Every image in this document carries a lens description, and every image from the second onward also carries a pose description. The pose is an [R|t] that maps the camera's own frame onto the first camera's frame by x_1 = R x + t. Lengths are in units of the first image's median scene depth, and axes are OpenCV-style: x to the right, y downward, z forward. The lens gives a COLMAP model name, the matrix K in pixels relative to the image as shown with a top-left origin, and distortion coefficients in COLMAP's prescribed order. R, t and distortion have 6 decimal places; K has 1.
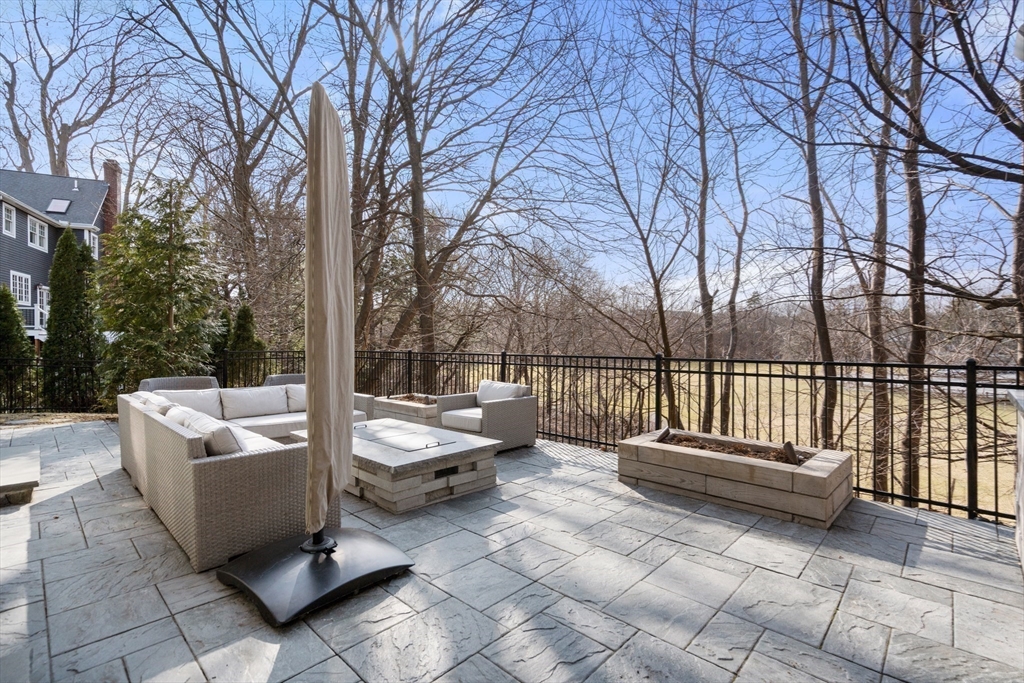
lens RADIAL K [[464.3, 0, 505.7], [0, 464.3, 343.9], [0, 0, 1]] dist [-0.001099, -0.000191]
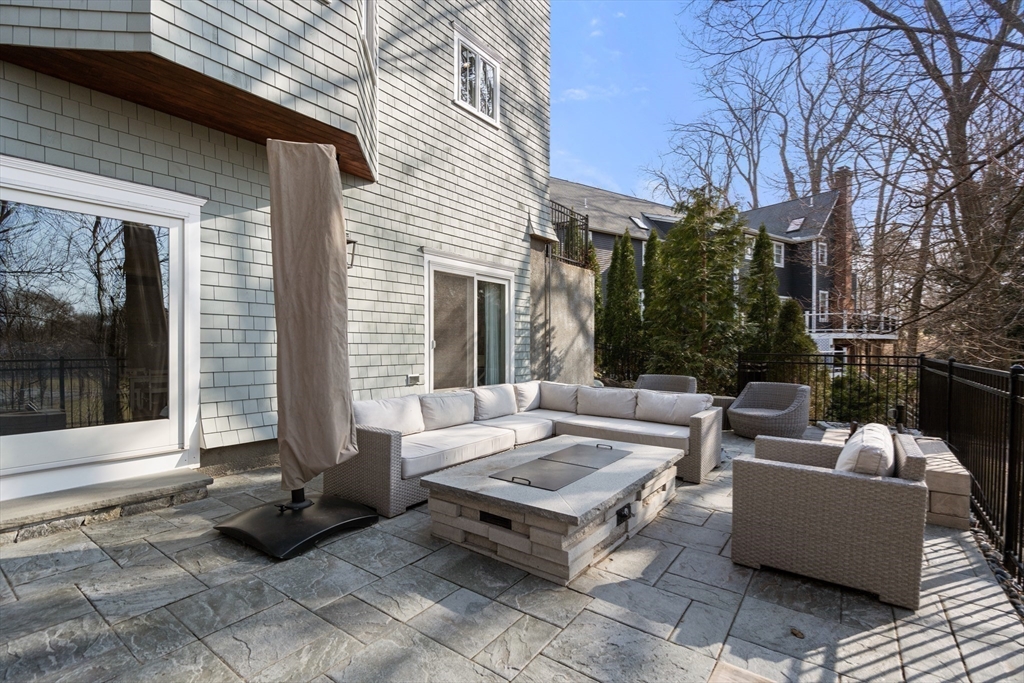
lens RADIAL K [[464.3, 0, 505.7], [0, 464.3, 343.9], [0, 0, 1]] dist [-0.001099, -0.000191]
pose [[0.133501, 0.004861, -0.991037, 0.570316], [-0.005718, 0.999975, 0.004135, -0.008065], [0.991032, 0.005115, 0.133526, 0.858402]]
